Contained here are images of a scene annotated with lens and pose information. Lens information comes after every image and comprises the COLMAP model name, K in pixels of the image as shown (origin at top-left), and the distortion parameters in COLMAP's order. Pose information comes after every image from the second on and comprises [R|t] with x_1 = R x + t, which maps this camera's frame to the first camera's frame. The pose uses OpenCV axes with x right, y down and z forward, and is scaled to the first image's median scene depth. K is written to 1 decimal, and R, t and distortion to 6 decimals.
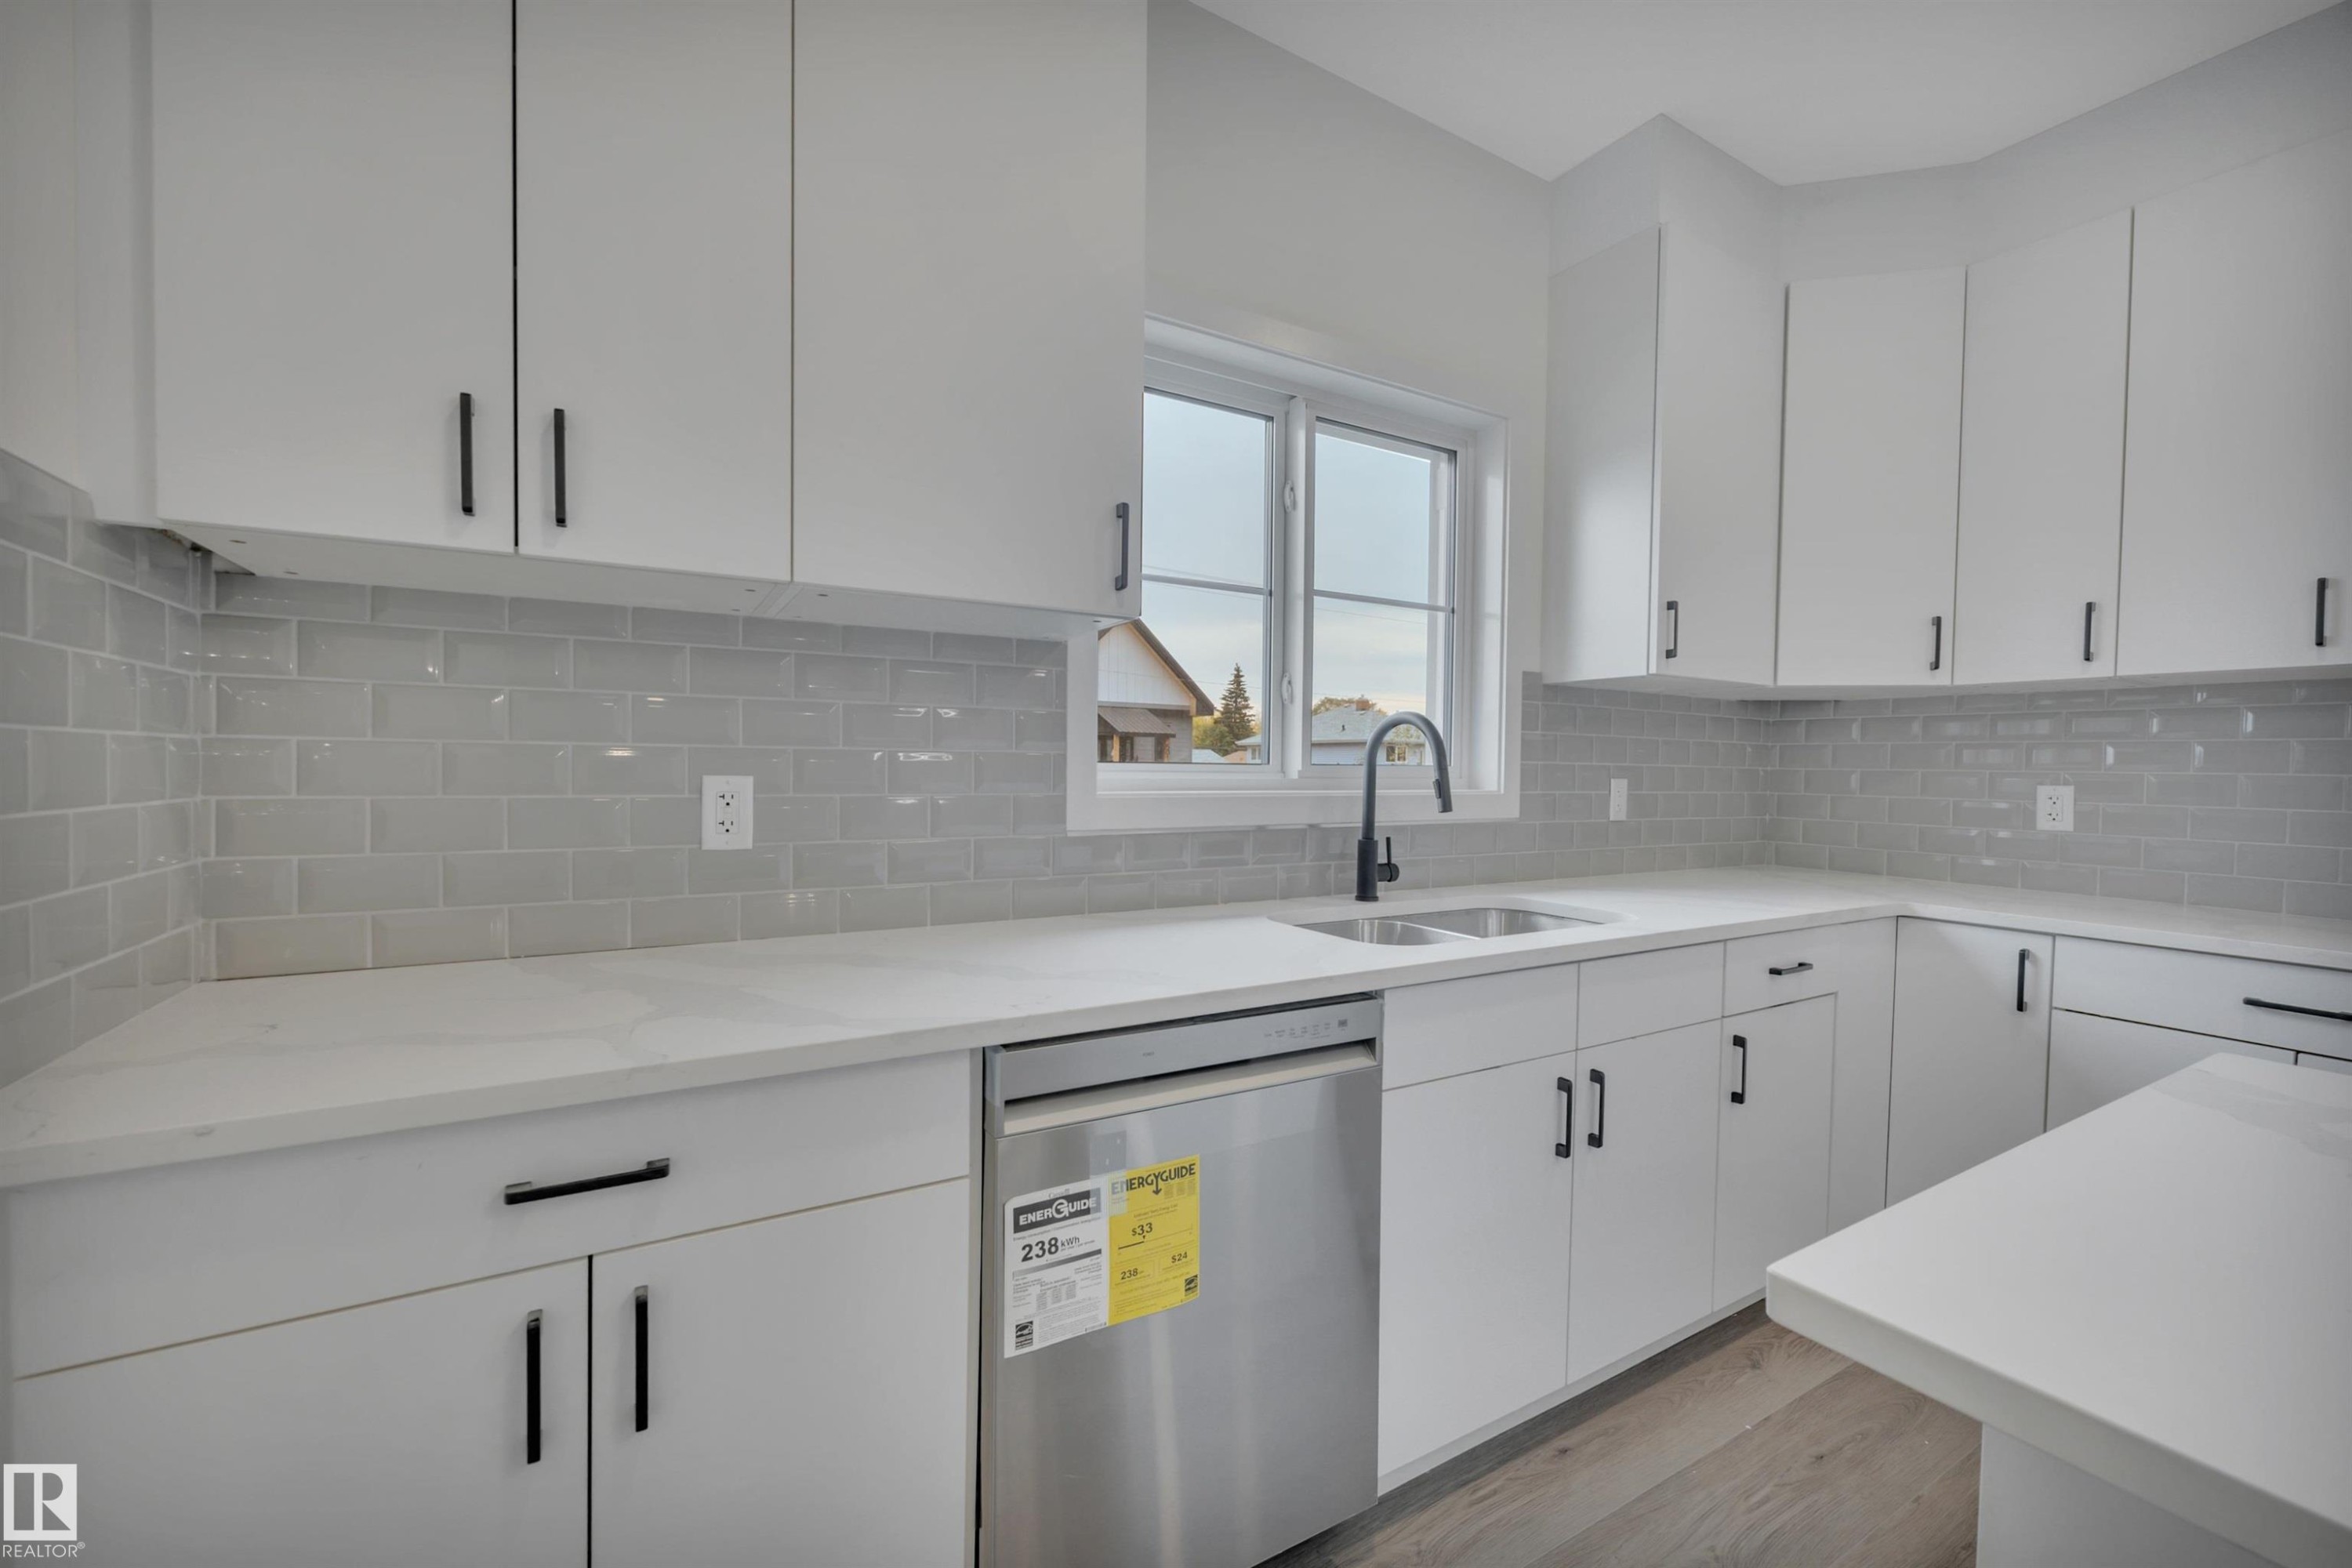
lens RADIAL K [[1161.8, 0, 1176.0], [0, 1161.8, 784.0], [0, 0, 1]] dist [-0.001470, -0.022290]
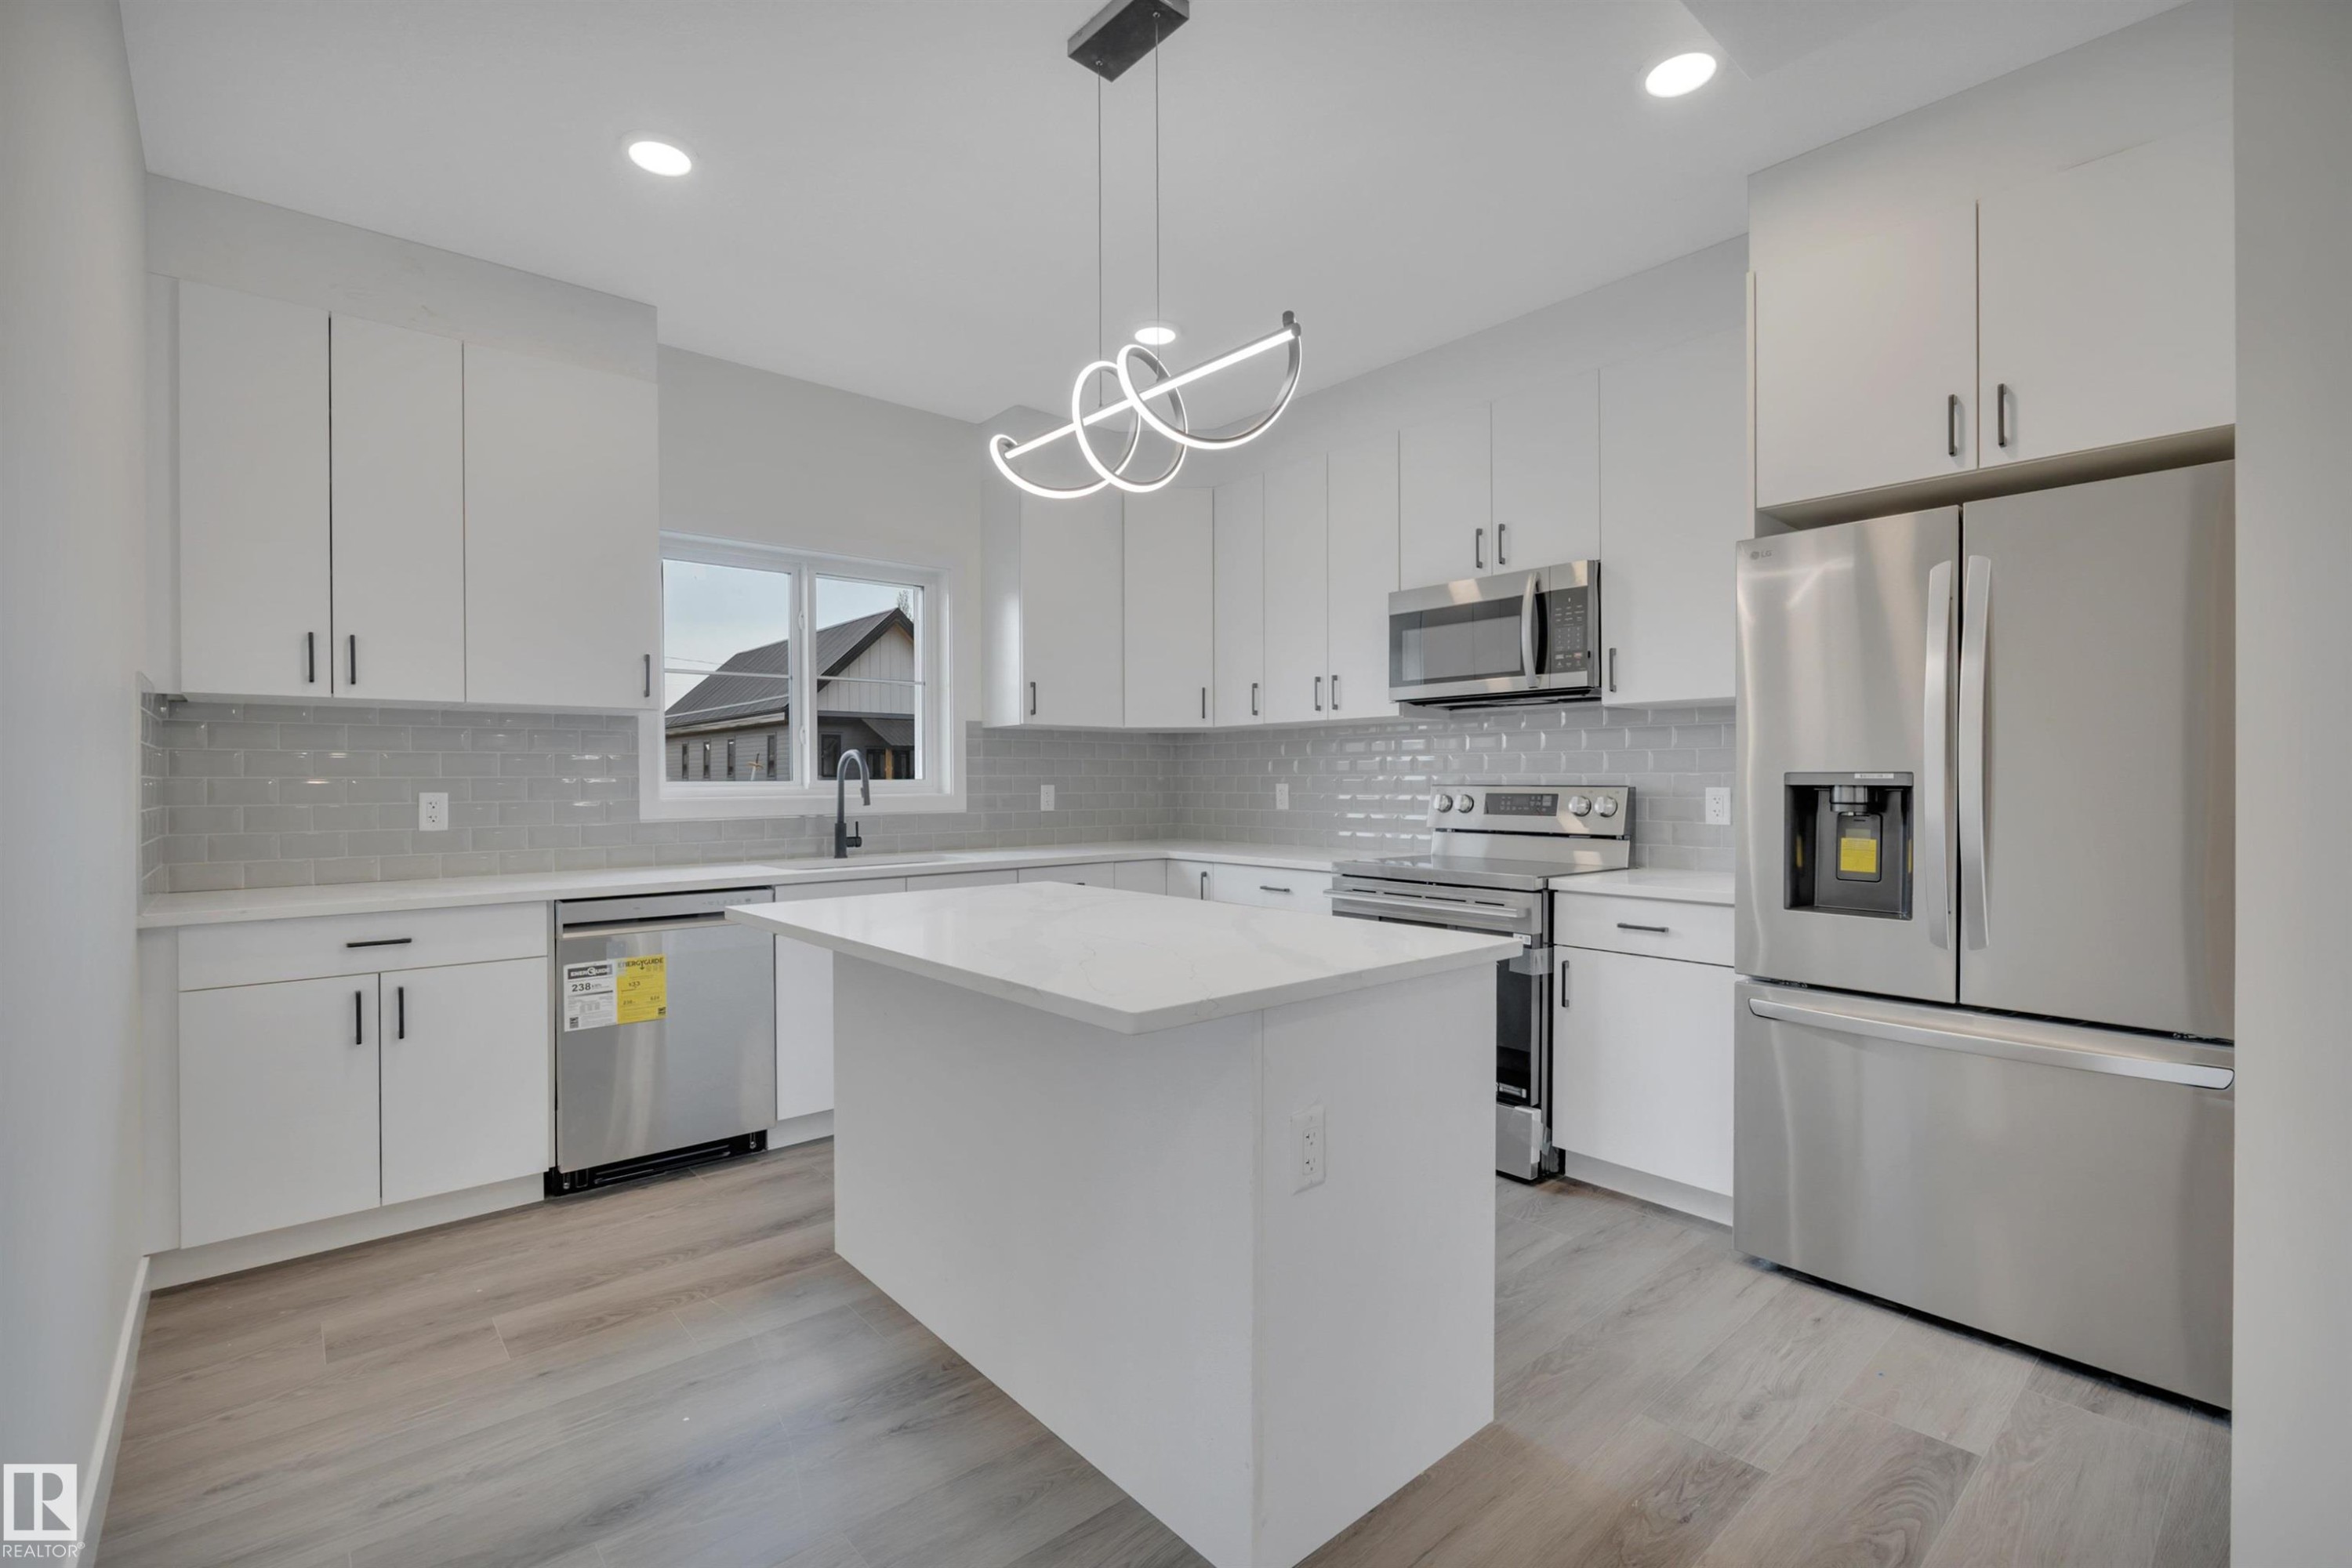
lens RADIAL K [[1161.8, 0, 1176.0], [0, 1161.8, 784.0], [0, 0, 1]] dist [-0.001470, -0.022290]
pose [[0.979090, -0.020889, 0.202353, 0.549341], [0.023571, 0.999663, -0.010857, 0.036740], [-0.202058, 0.015399, 0.979252, -1.432967]]
